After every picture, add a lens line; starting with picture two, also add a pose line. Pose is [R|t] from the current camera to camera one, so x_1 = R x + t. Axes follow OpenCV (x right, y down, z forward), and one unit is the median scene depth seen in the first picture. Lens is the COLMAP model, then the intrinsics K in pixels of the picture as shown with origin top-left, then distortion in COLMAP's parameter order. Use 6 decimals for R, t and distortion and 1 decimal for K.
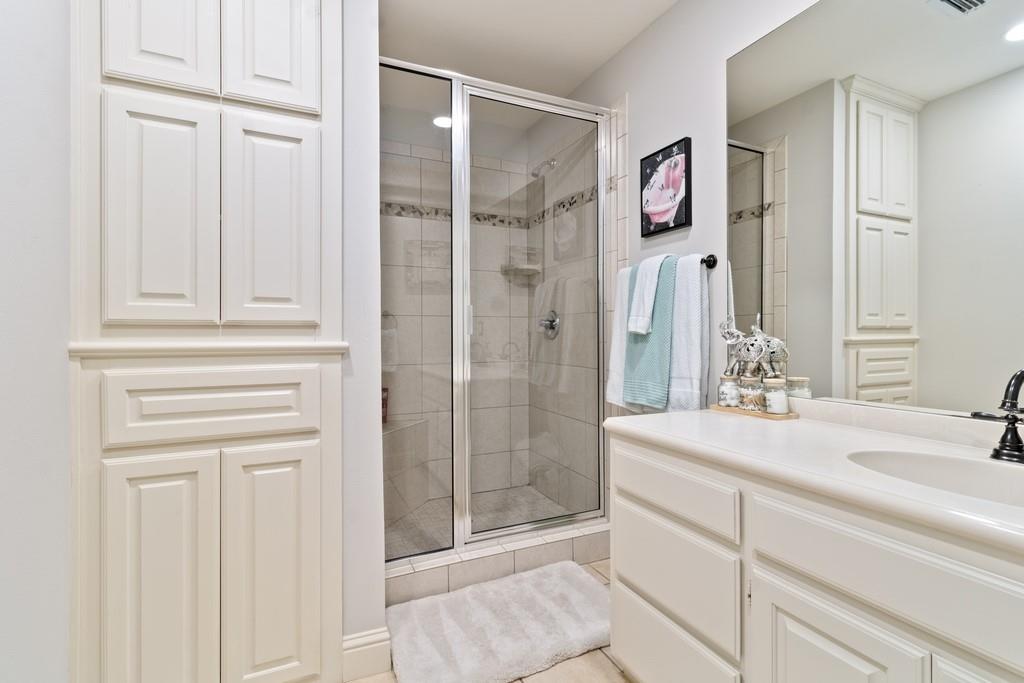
lens RADIAL K [[480.1, 0, 508.8], [0, 480.1, 337.5], [0, 0, 1]] dist [0.003129, 0.000112]
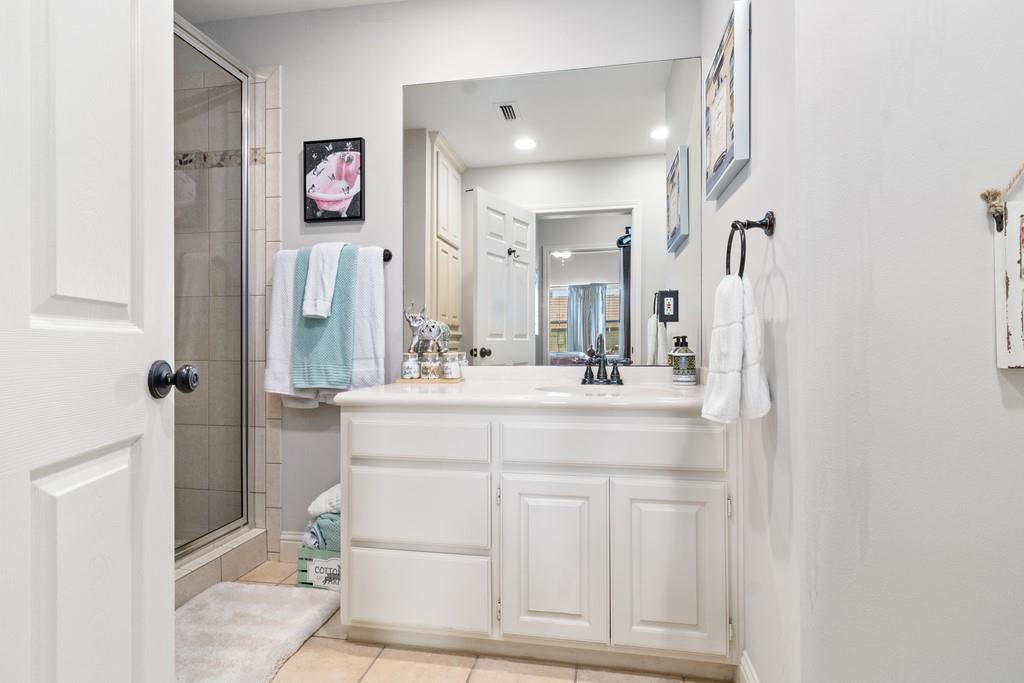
lens RADIAL K [[480.1, 0, 526.8], [0, 480.1, 346.9], [0, 0, 1]] dist [0.003129, 0.000112]
pose [[0.567574, -0.006406, 0.823298, -0.299808], [0.005352, 0.999977, 0.004091, 0.050654], [-0.823305, 0.002084, 0.567595, 0.073554]]
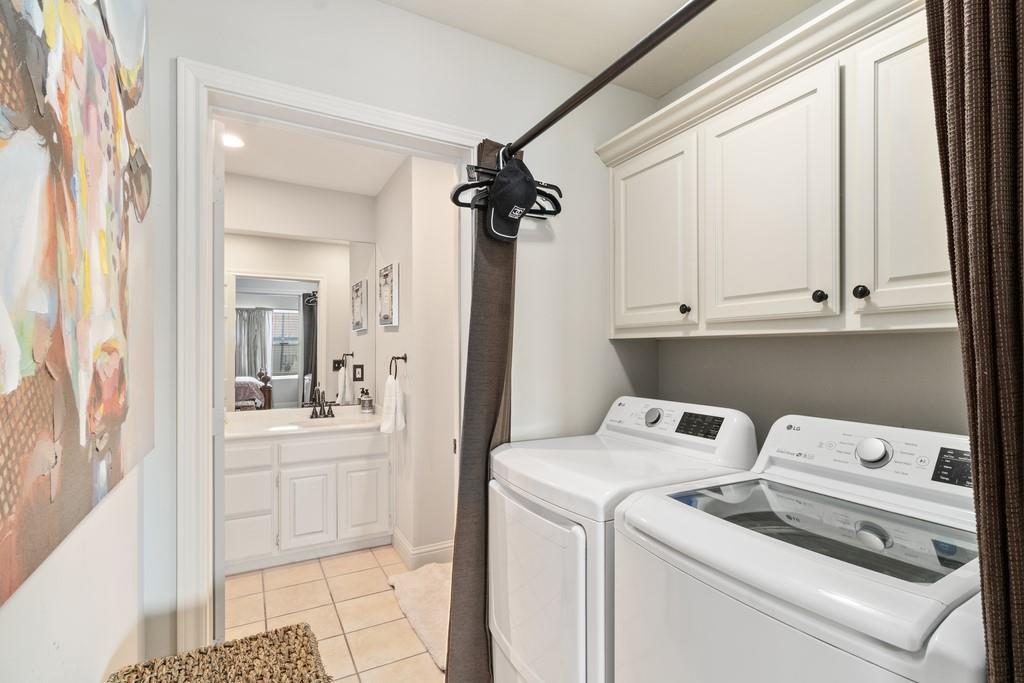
lens RADIAL K [[480.1, 0, 520.4], [0, 480.1, 340.5], [0, 0, 1]] dist [0.003129, 0.000112]
pose [[-0.077765, 0.022441, 0.996719, -1.172830], [0.002799, 0.999748, -0.022291, -0.099252], [-0.996968, 0.001056, -0.077808, -0.078551]]
